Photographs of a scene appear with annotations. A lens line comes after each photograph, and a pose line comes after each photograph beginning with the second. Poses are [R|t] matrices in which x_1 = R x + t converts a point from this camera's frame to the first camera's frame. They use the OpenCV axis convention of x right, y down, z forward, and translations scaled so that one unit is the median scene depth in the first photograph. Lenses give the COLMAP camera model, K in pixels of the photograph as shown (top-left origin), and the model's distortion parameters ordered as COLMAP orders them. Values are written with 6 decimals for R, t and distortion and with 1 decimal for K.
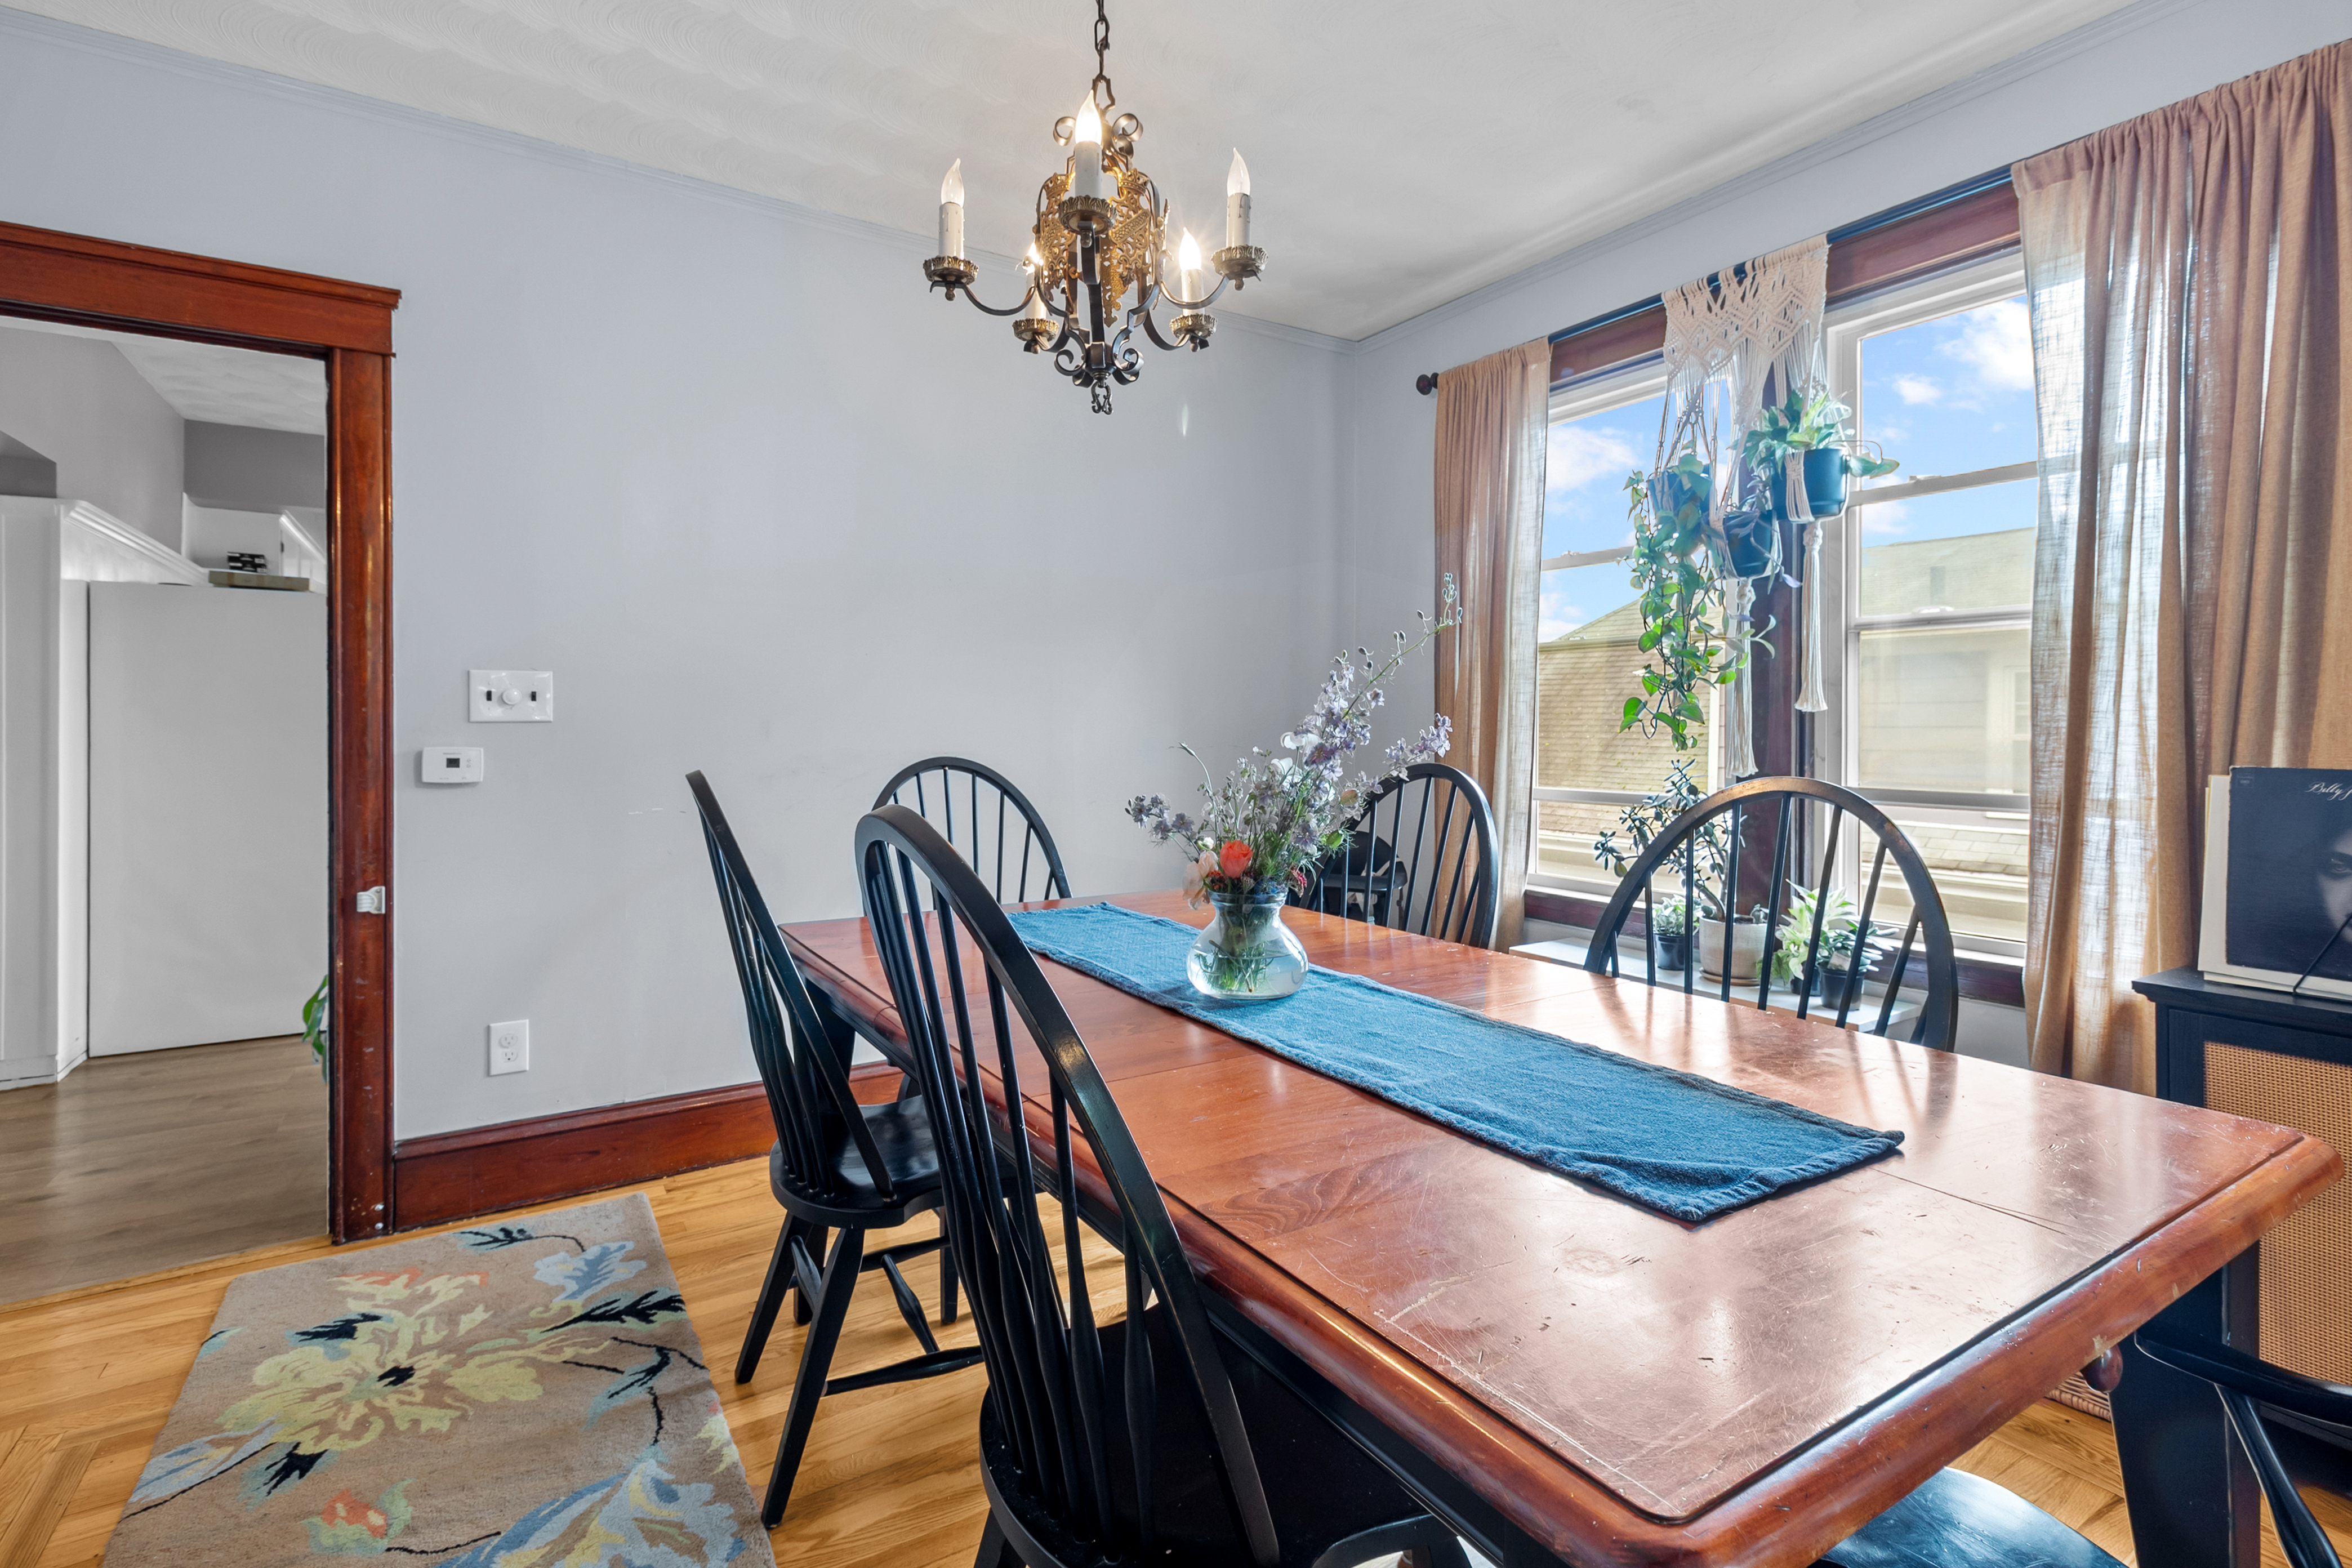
lens RADIAL K [[1072.8, 0, 1146.7], [0, 1072.8, 764.4], [0, 0, 1]] dist [0.009559, -0.000432]
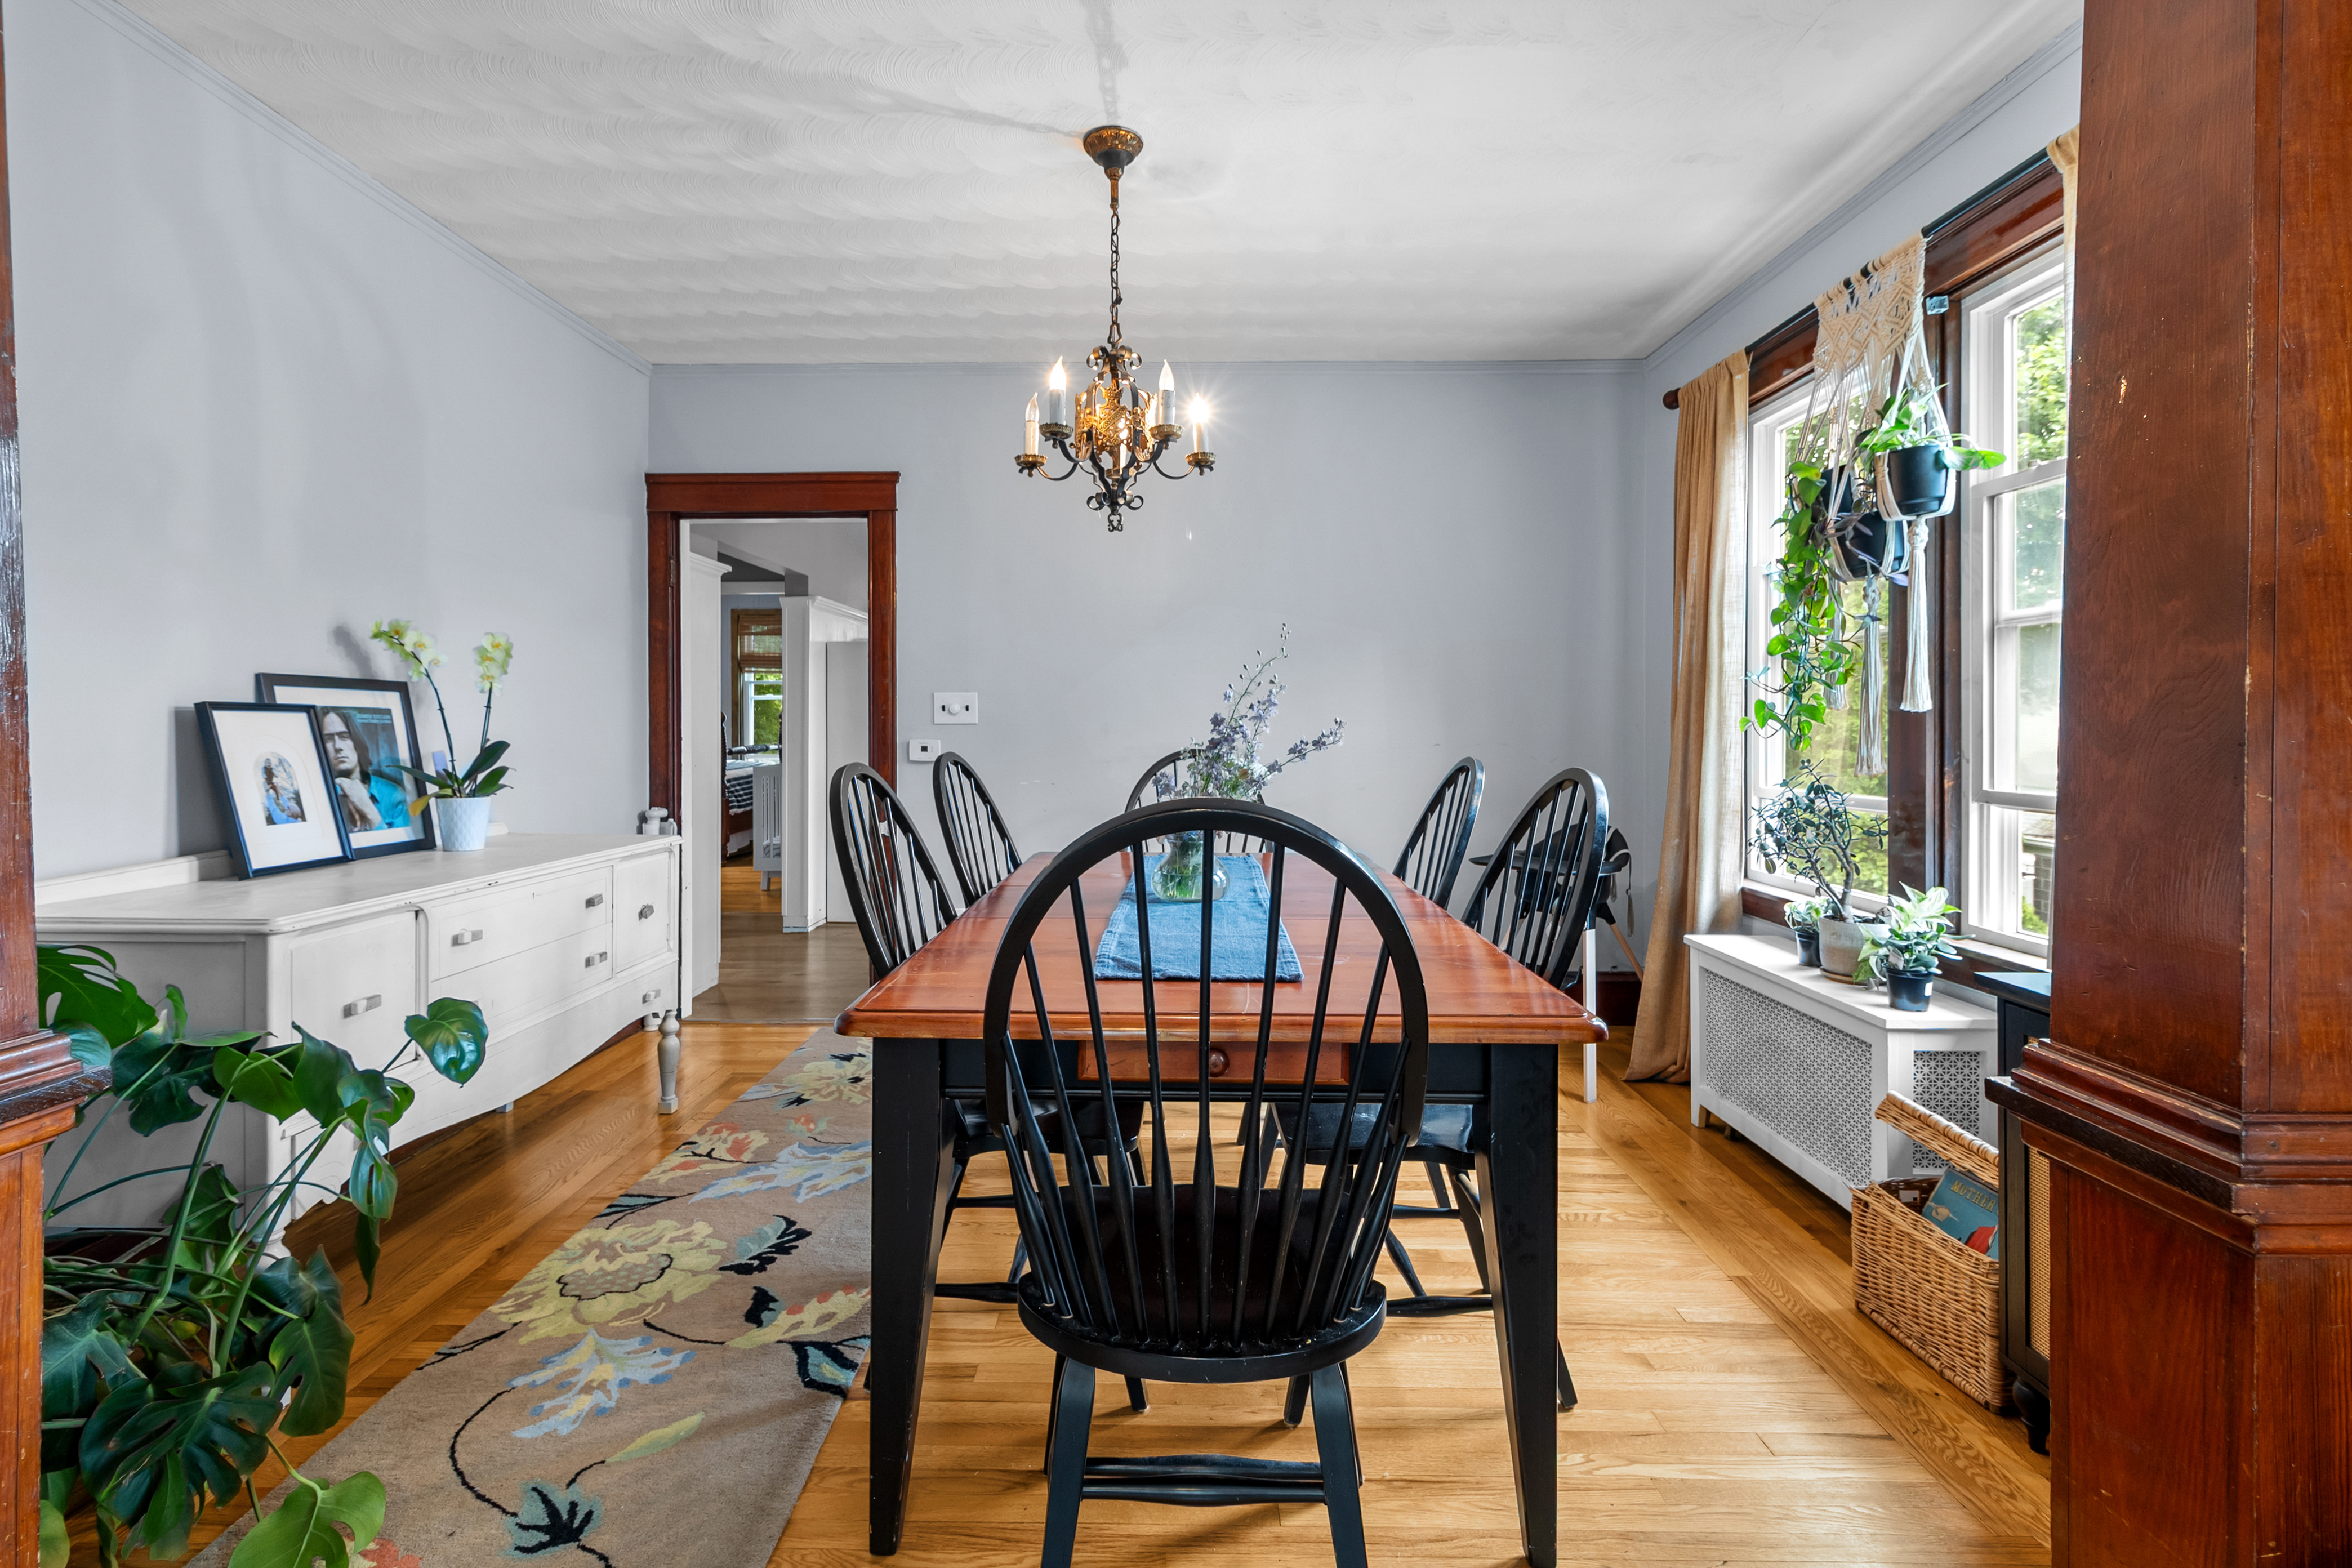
lens RADIAL K [[1072.8, 0, 1182.6], [0, 1072.8, 784.2], [0, 0, 1]] dist [0.009559, -0.000432]
pose [[0.847820, 0.028579, -0.529513, 0.552459], [-0.019610, 0.999553, 0.022550, 0.007770], [0.529921, -0.008735, 0.848002, -0.190255]]
